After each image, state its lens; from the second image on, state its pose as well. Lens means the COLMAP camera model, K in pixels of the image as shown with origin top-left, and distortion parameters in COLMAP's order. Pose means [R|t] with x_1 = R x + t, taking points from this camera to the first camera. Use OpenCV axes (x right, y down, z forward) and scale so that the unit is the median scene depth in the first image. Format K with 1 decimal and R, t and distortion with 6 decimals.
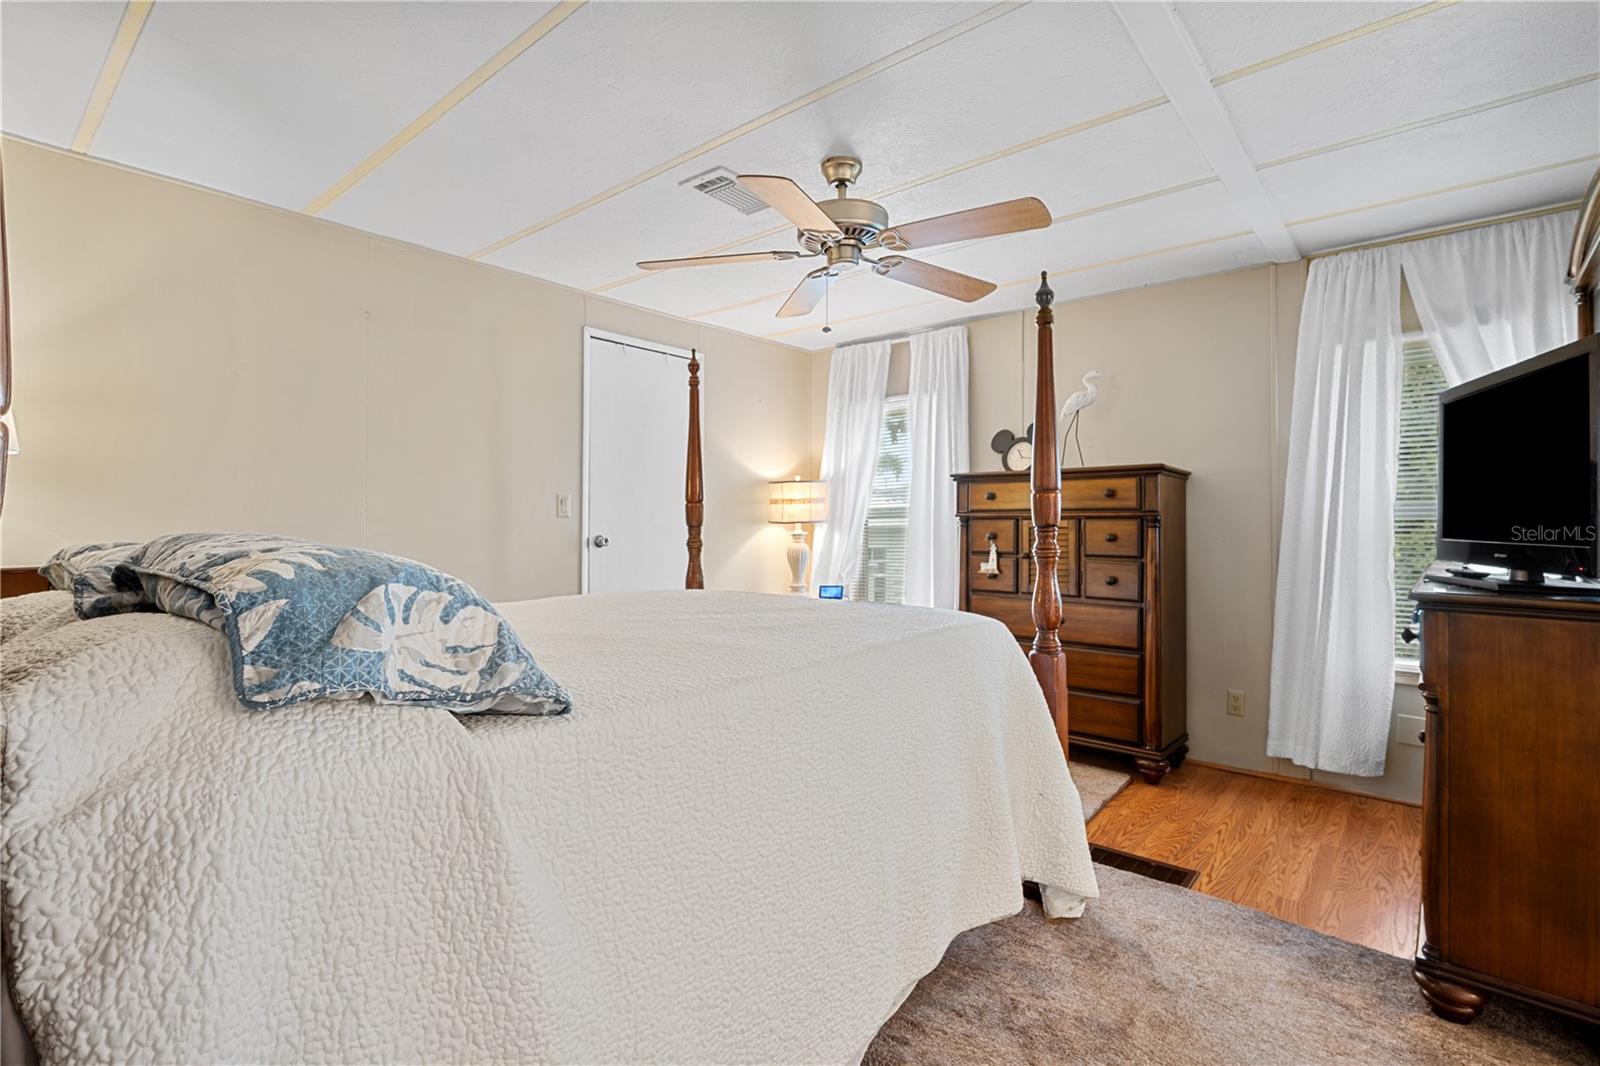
lens RADIAL K [[734.2, 0, 786.1], [0, 734.2, 505.5], [0, 0, 1]] dist [0.004174, -0.000357]
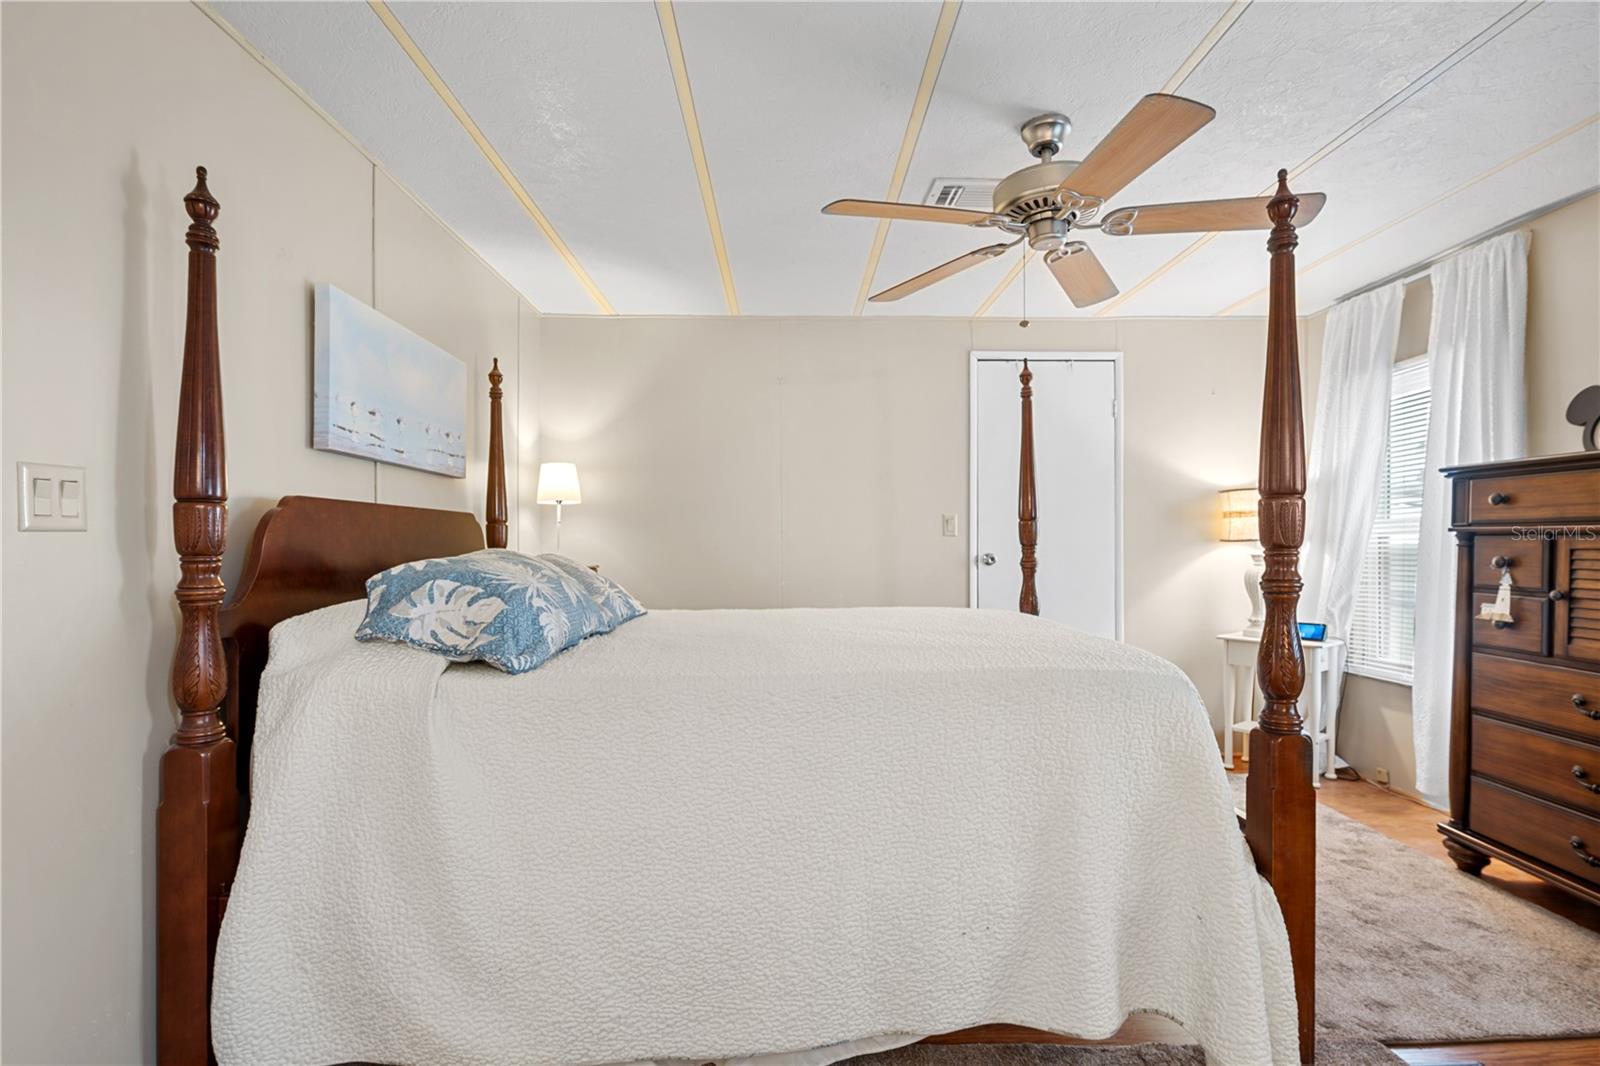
lens RADIAL K [[734.2, 0, 806.7], [0, 734.2, 543.6], [0, 0, 1]] dist [0.004174, -0.000357]
pose [[0.676807, 0.001733, -0.736158, 0.340984], [0.019215, 0.999615, 0.020018, 0.001496], [0.735909, -0.027694, 0.676513, 0.128869]]
